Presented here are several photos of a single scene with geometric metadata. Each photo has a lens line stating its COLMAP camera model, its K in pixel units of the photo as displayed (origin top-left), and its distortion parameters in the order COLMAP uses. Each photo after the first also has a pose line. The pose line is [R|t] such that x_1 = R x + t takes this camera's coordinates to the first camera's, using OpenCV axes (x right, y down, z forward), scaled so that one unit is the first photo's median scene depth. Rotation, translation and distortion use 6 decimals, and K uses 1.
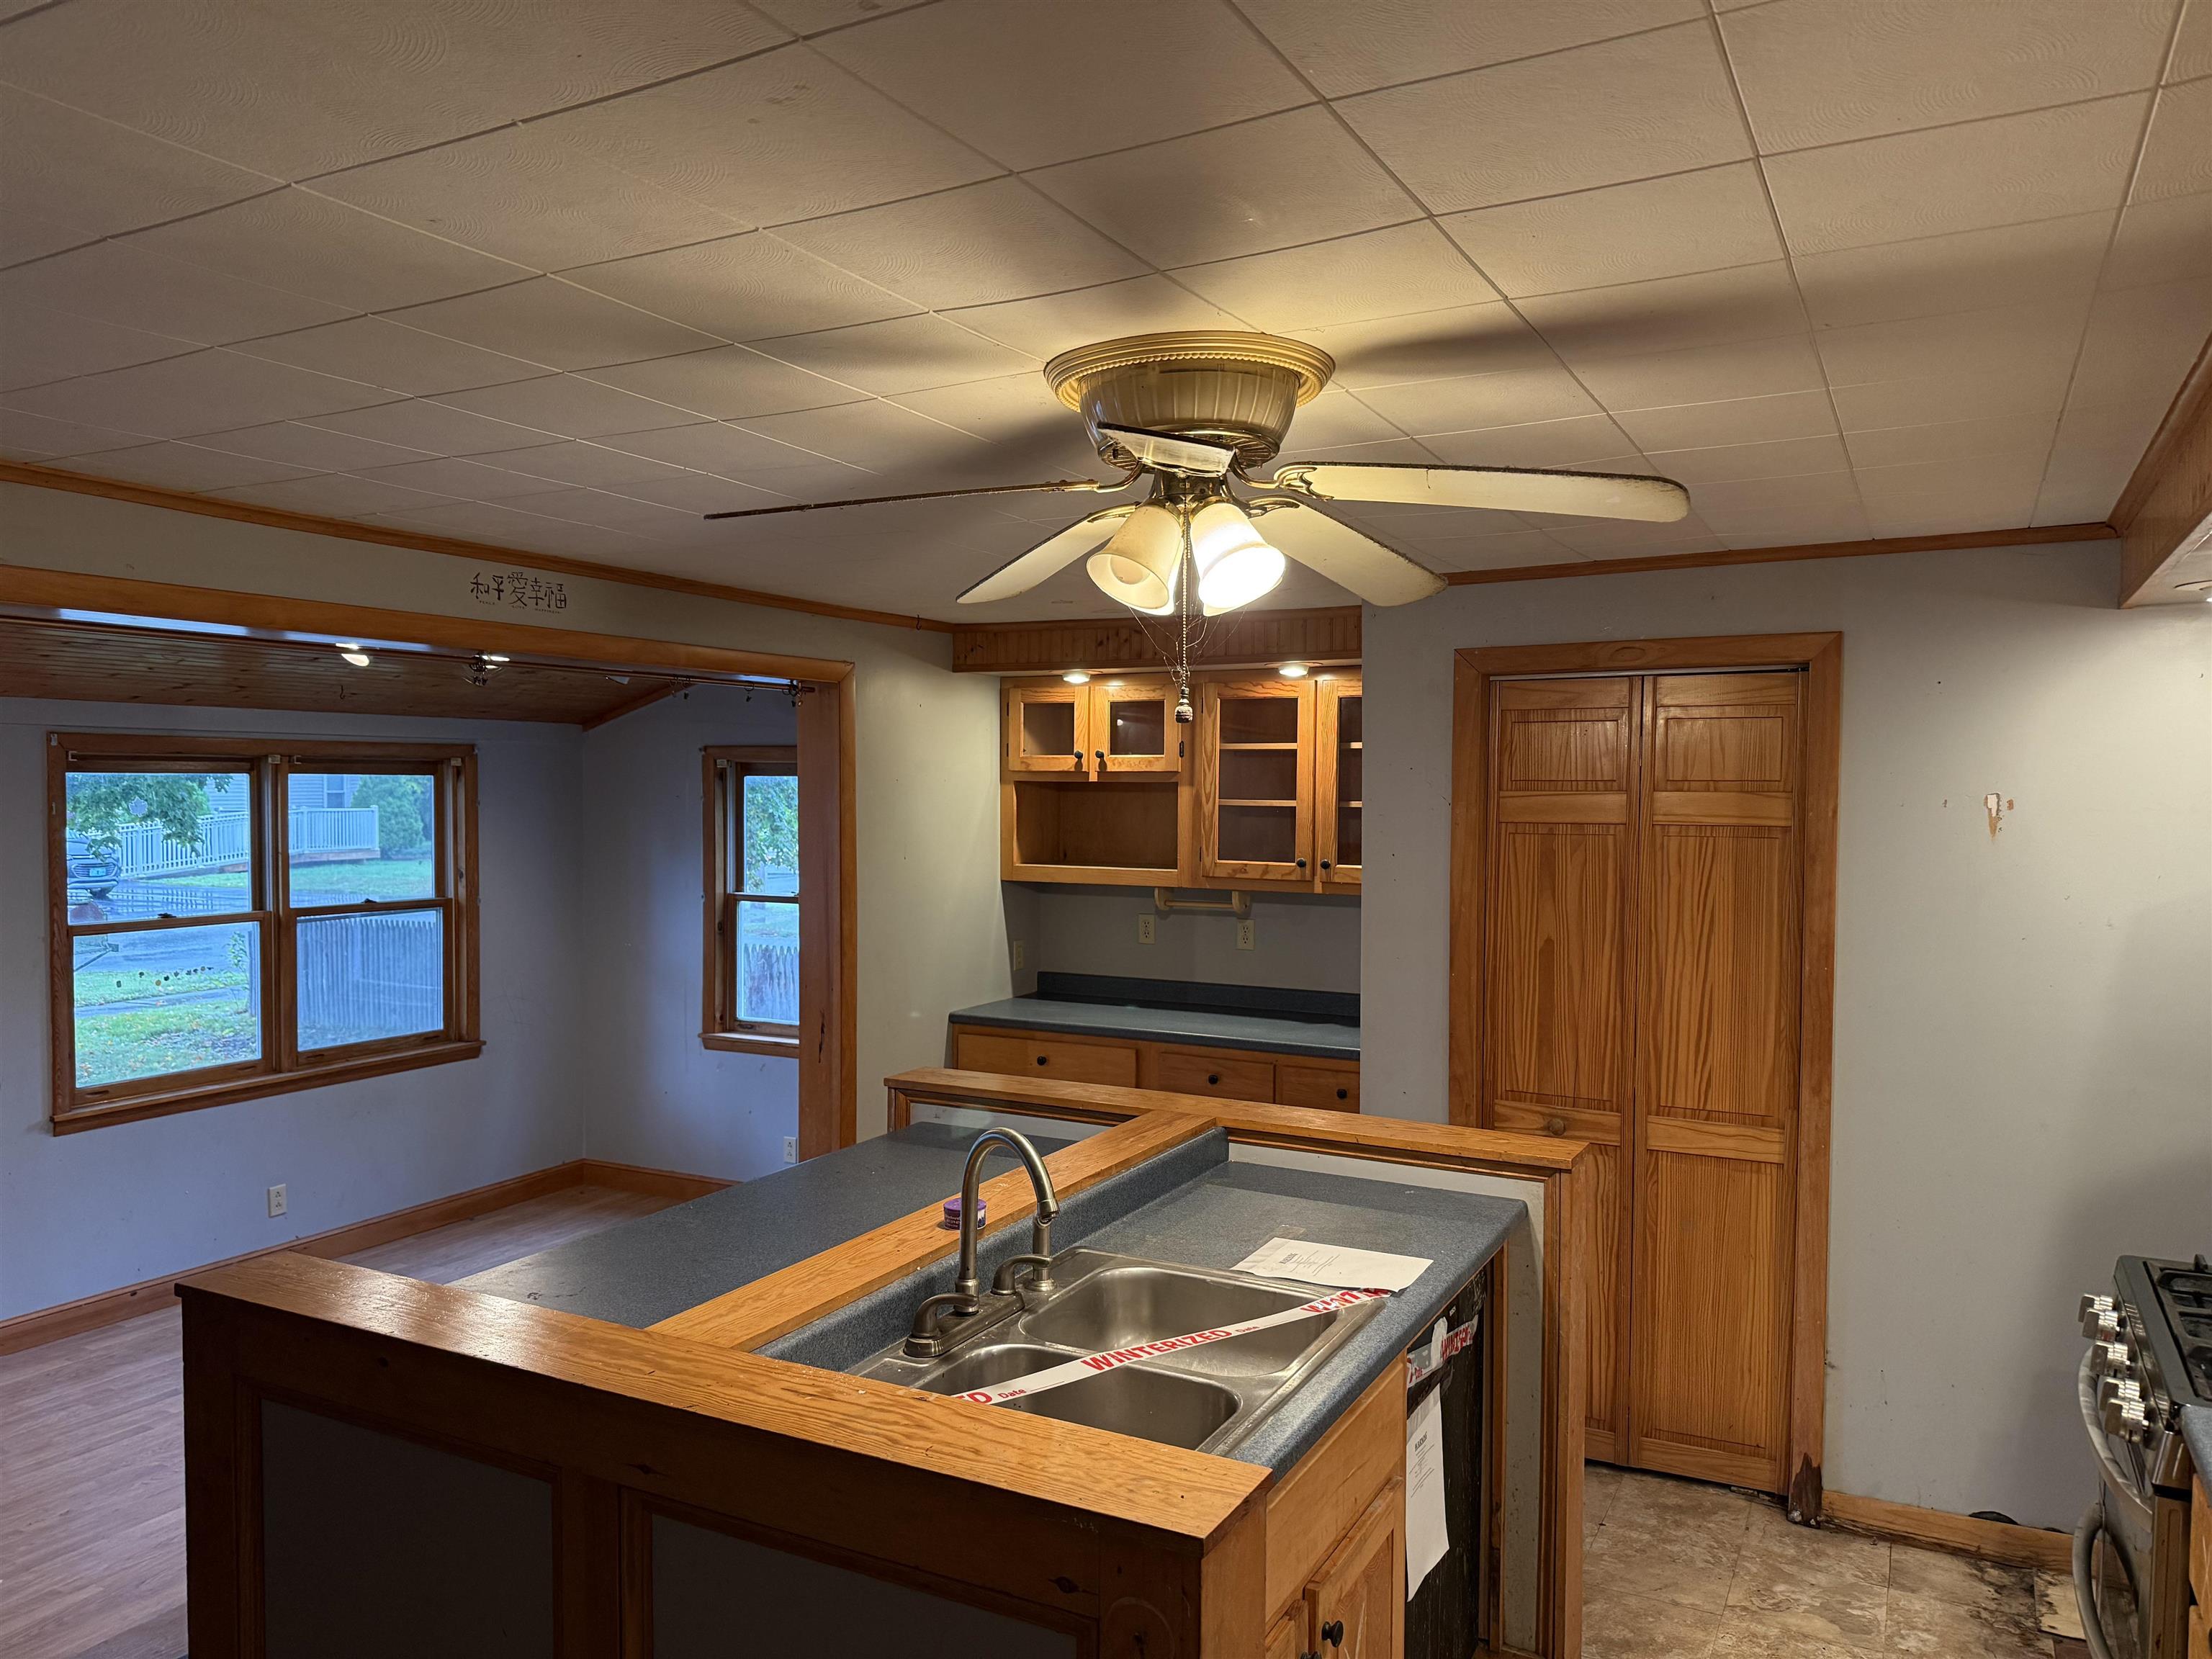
lens RADIAL K [[1549.2, 0, 1114.5], [0, 1549.2, 849.3], [0, 0, 1]] dist [0.159070, -0.245295]
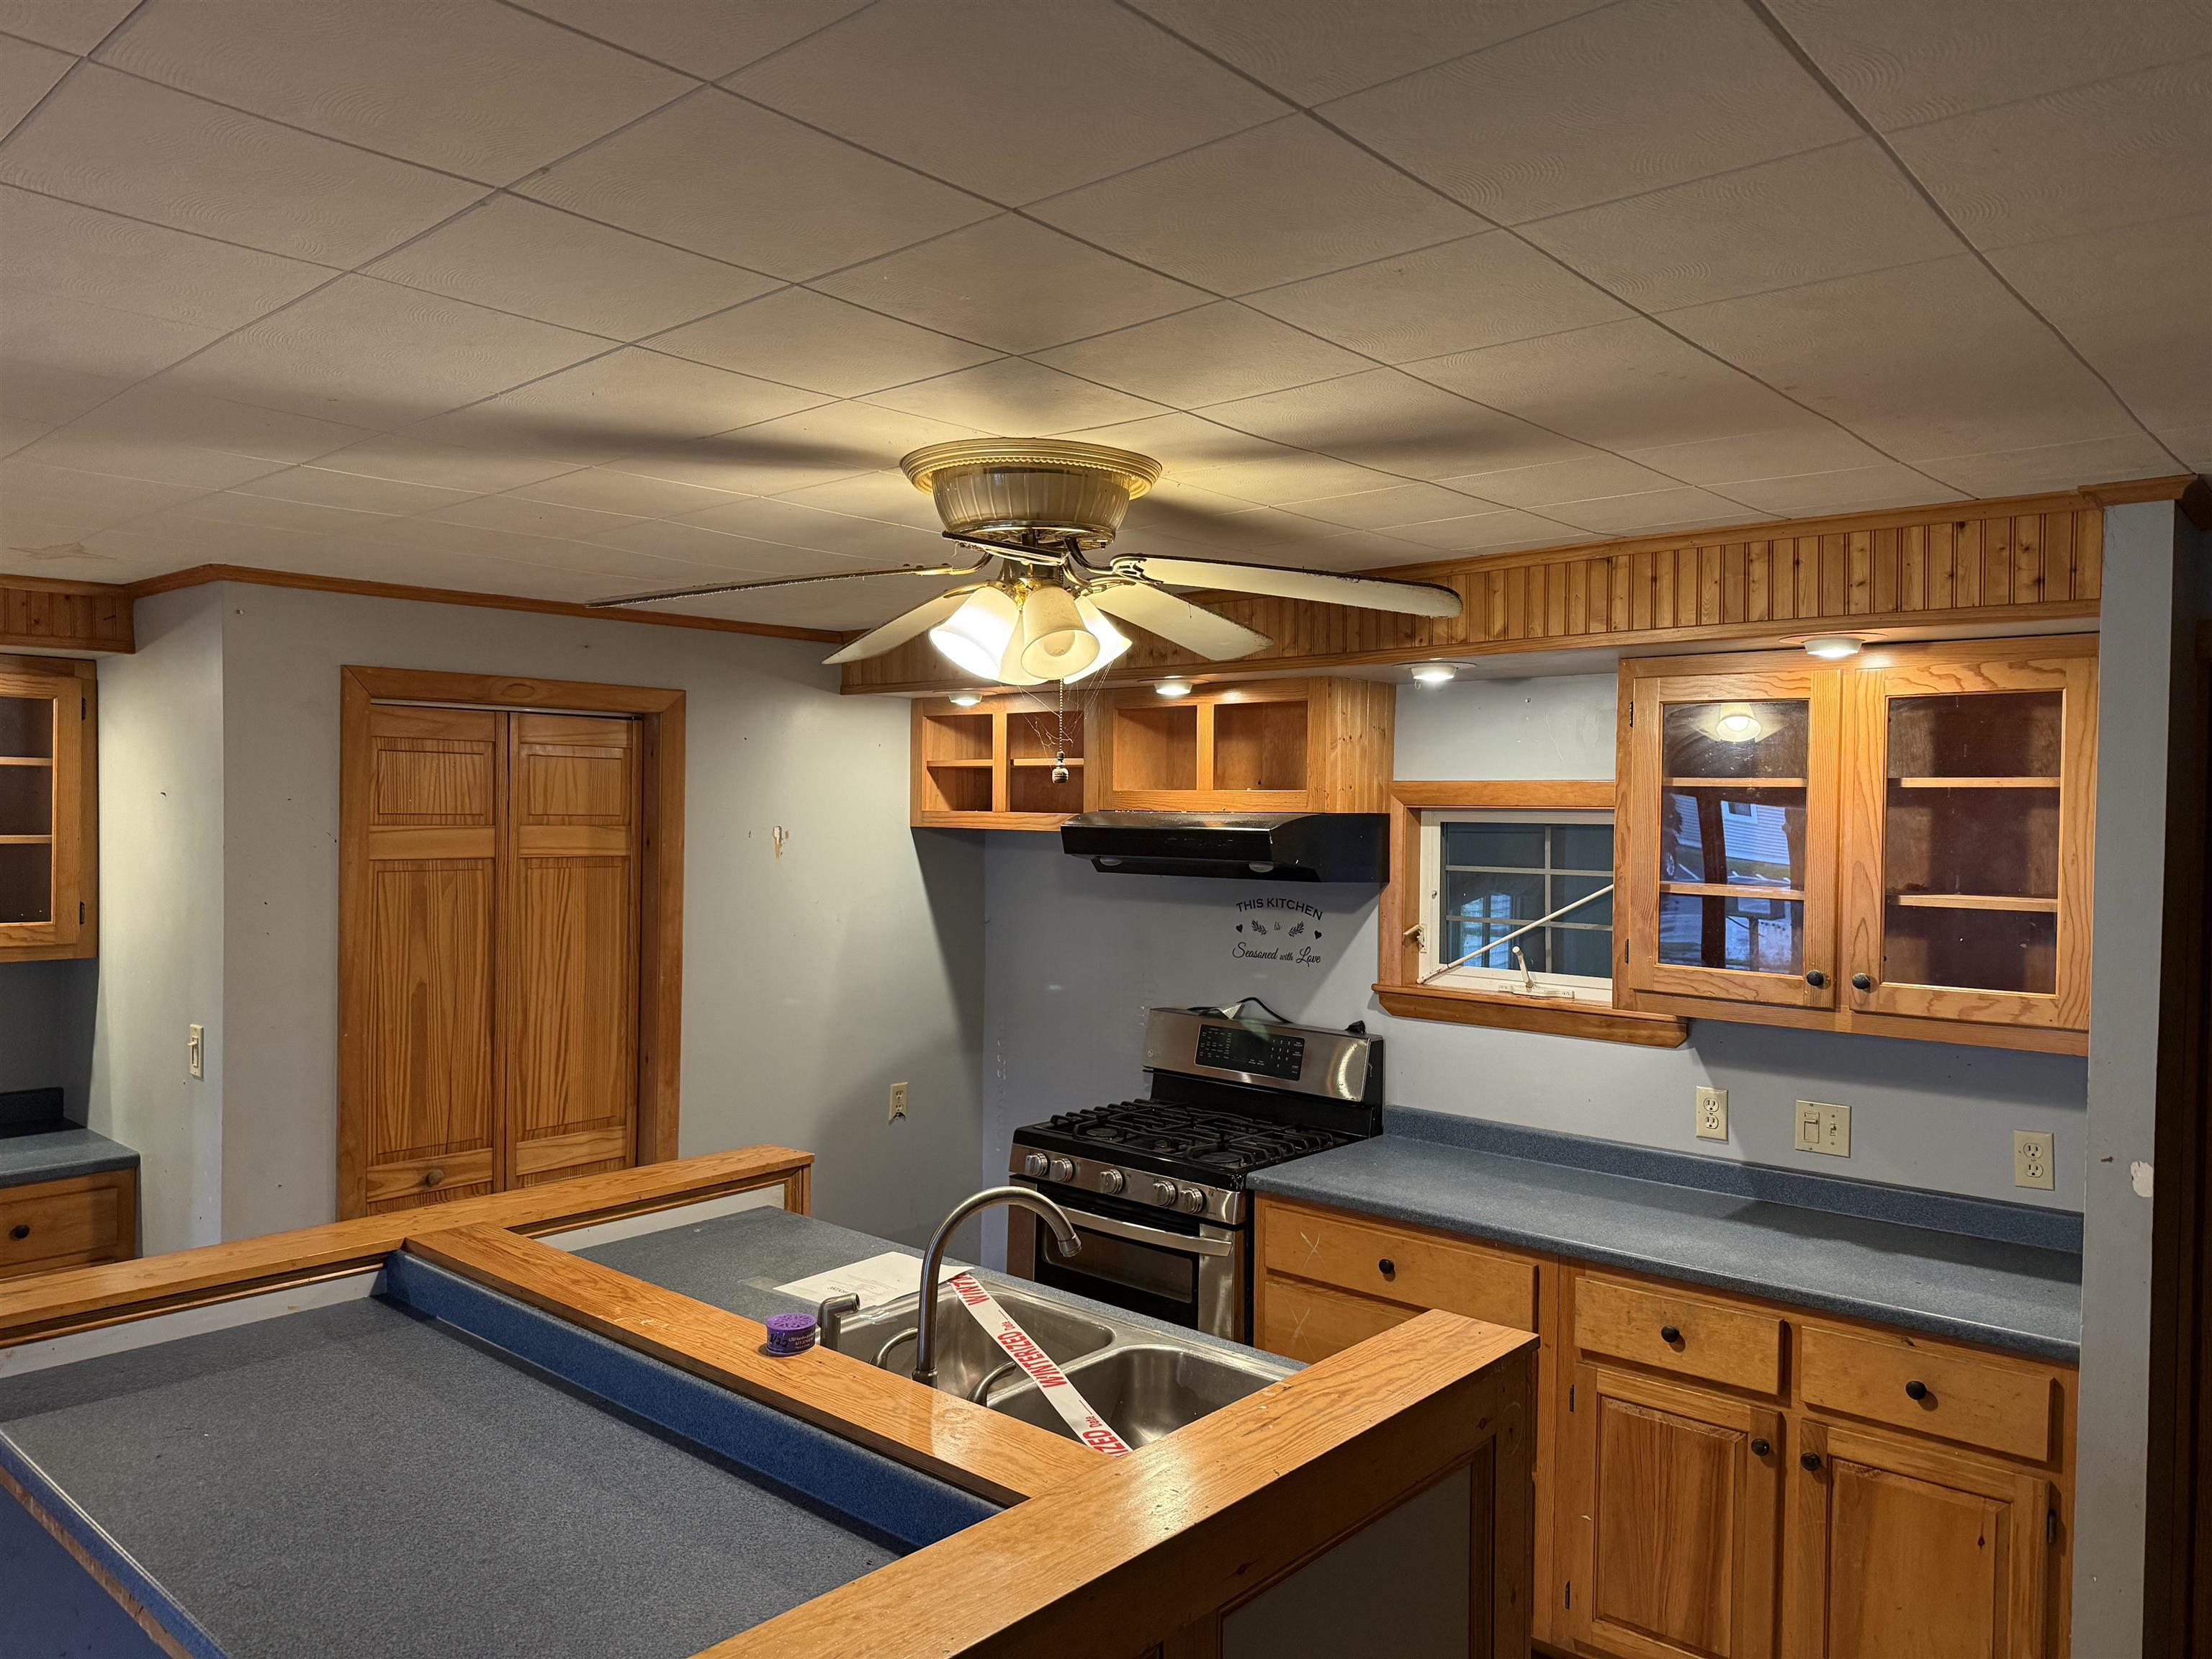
lens RADIAL K [[1549.2, 0, 1114.5], [0, 1549.2, 849.3], [0, 0, 1]] dist [0.159070, -0.245295]
pose [[0.225126, -0.026207, 0.973977, -0.454051], [0.029449, 0.999365, 0.020083, -0.024139], [-0.973885, 0.024162, 0.225754, 0.311664]]
